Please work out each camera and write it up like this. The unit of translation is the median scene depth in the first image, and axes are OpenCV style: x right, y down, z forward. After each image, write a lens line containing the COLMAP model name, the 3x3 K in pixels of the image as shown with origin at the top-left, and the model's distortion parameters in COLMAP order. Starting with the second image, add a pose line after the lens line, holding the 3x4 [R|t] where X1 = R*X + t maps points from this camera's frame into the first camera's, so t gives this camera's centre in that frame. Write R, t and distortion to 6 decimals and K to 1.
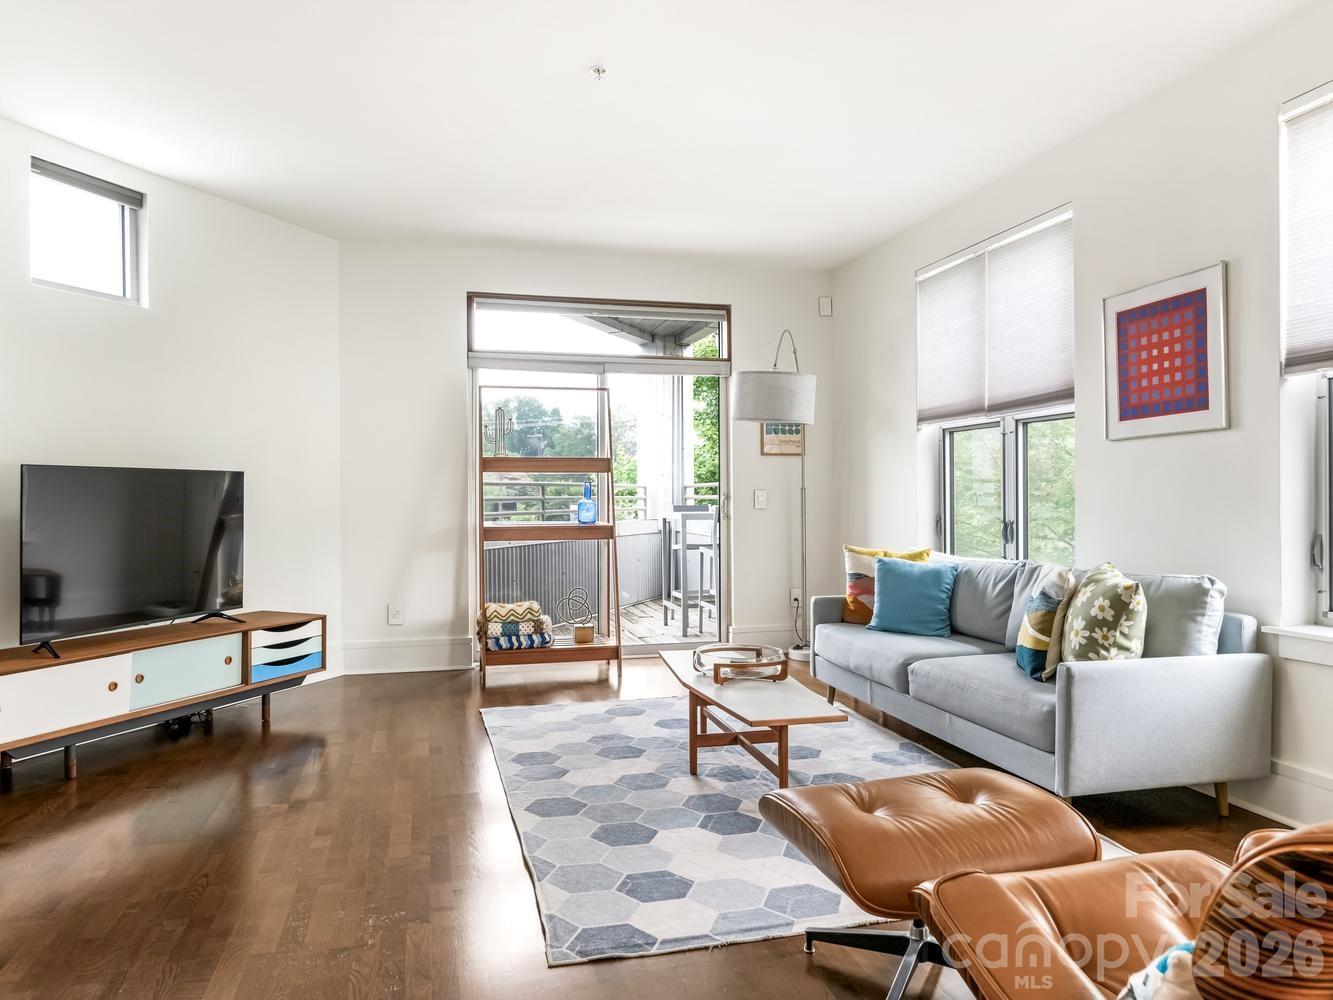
lens RADIAL K [[907.0, 0, 703.5], [0, 907.0, 494.5], [0, 0, 1]] dist [-0.001687, 0.003861]
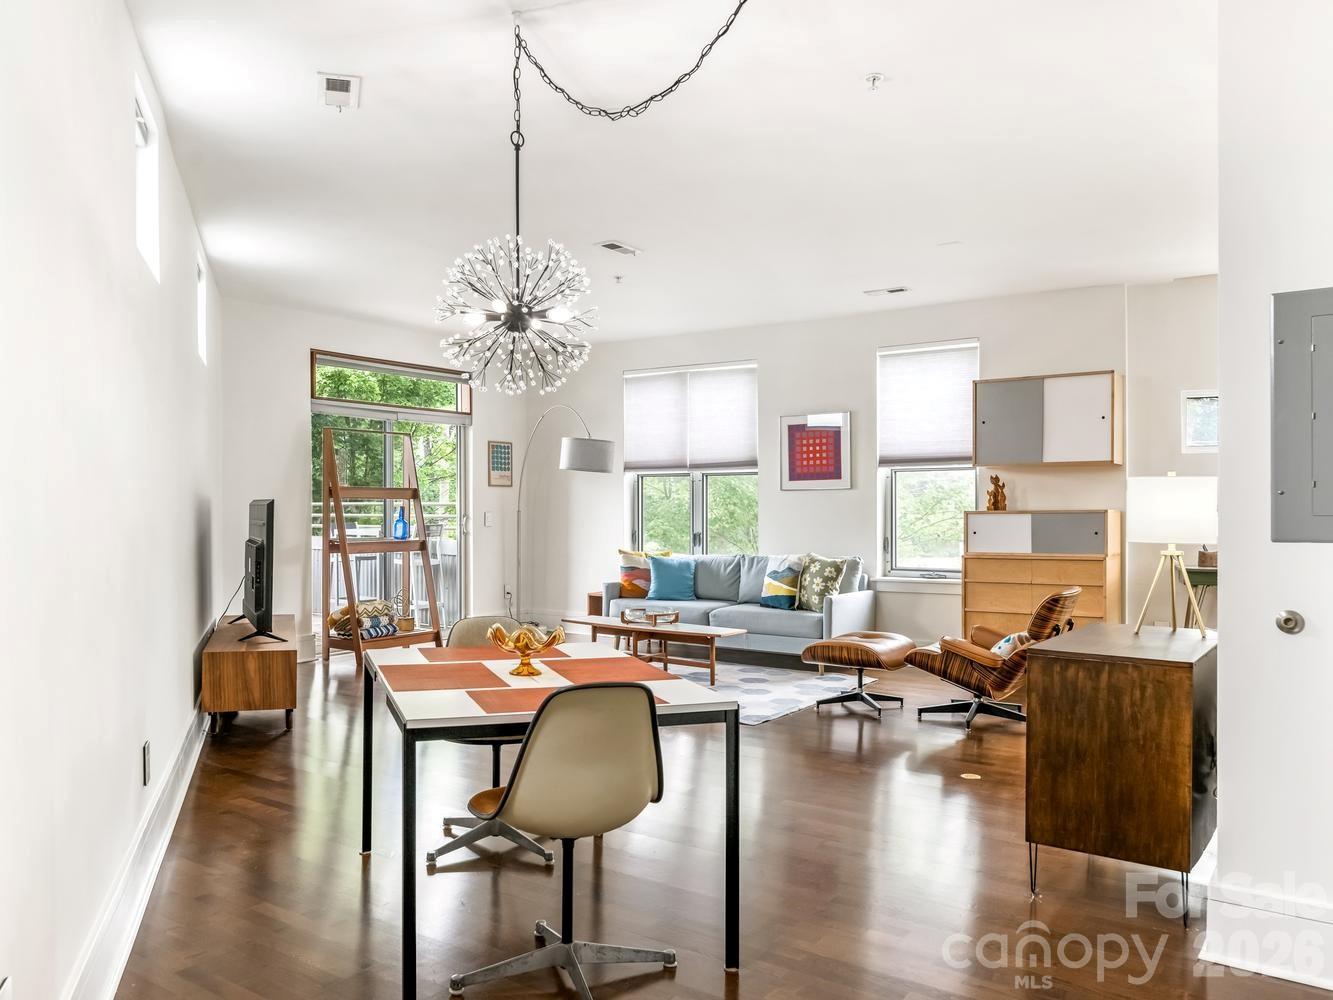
lens RADIAL K [[948.3, 0, 647.2], [0, 948.3, 521.9], [0, 0, 1]] dist [-0.007149, 0.003889]
pose [[0.779048, -0.003895, 0.626952, -0.975276], [-0.005635, 0.999897, 0.013214, -0.016715], [-0.626939, -0.013827, 0.778945, -0.366358]]
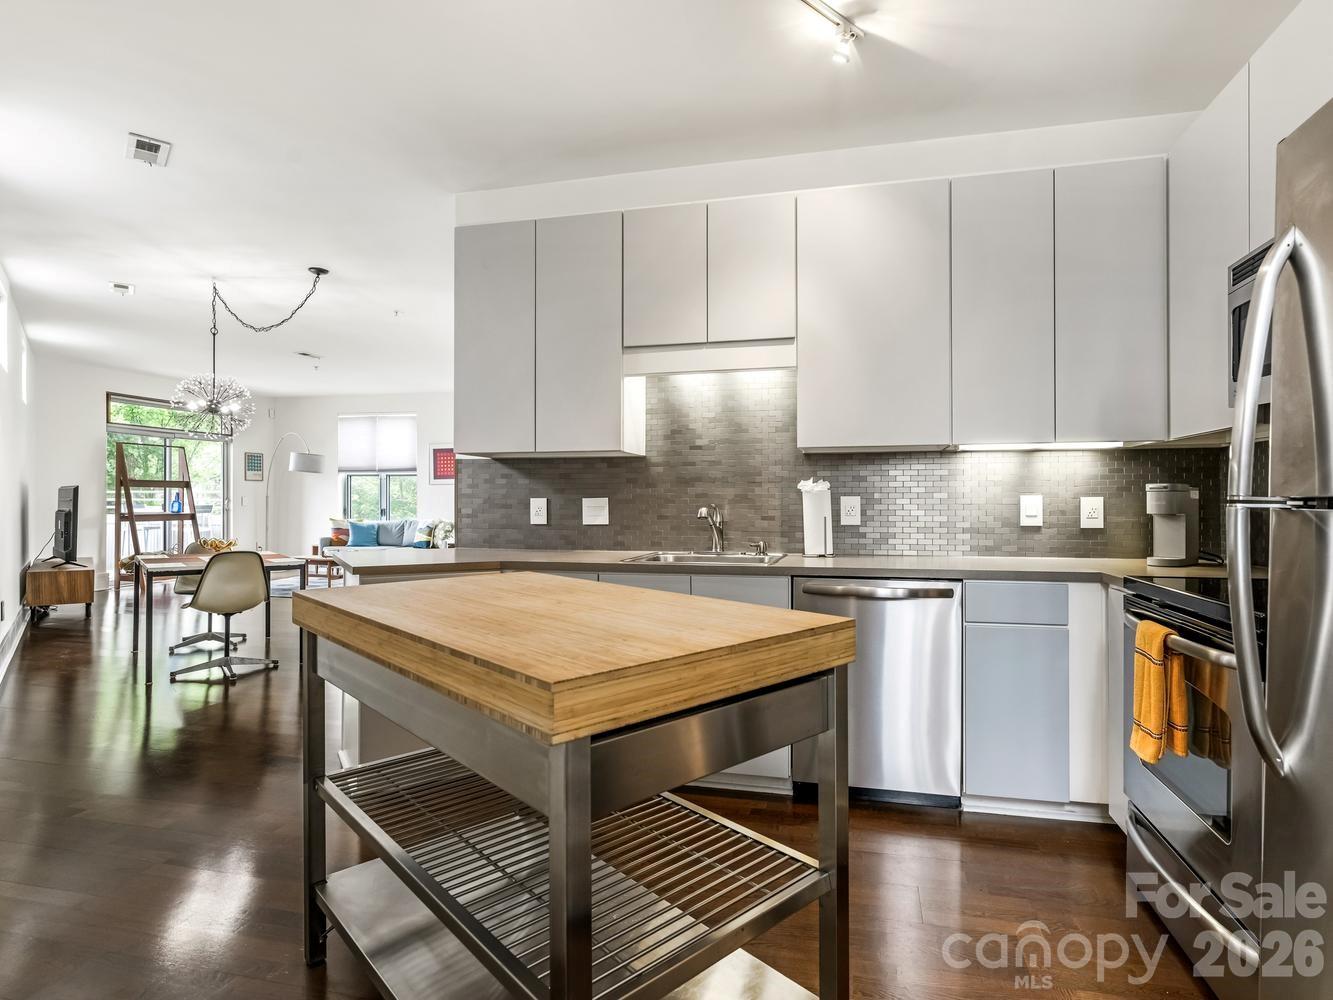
lens RADIAL K [[635.1, 0, 671.1], [0, 635.1, 500.1], [0, 0, 1]] dist [-0.005715, -0.001795]
pose [[0.487055, 0.004051, 0.873362, -1.167831], [-0.006835, 0.999976, -0.000827, -0.004200], [-0.873345, -0.005566, 0.487071, -0.951203]]
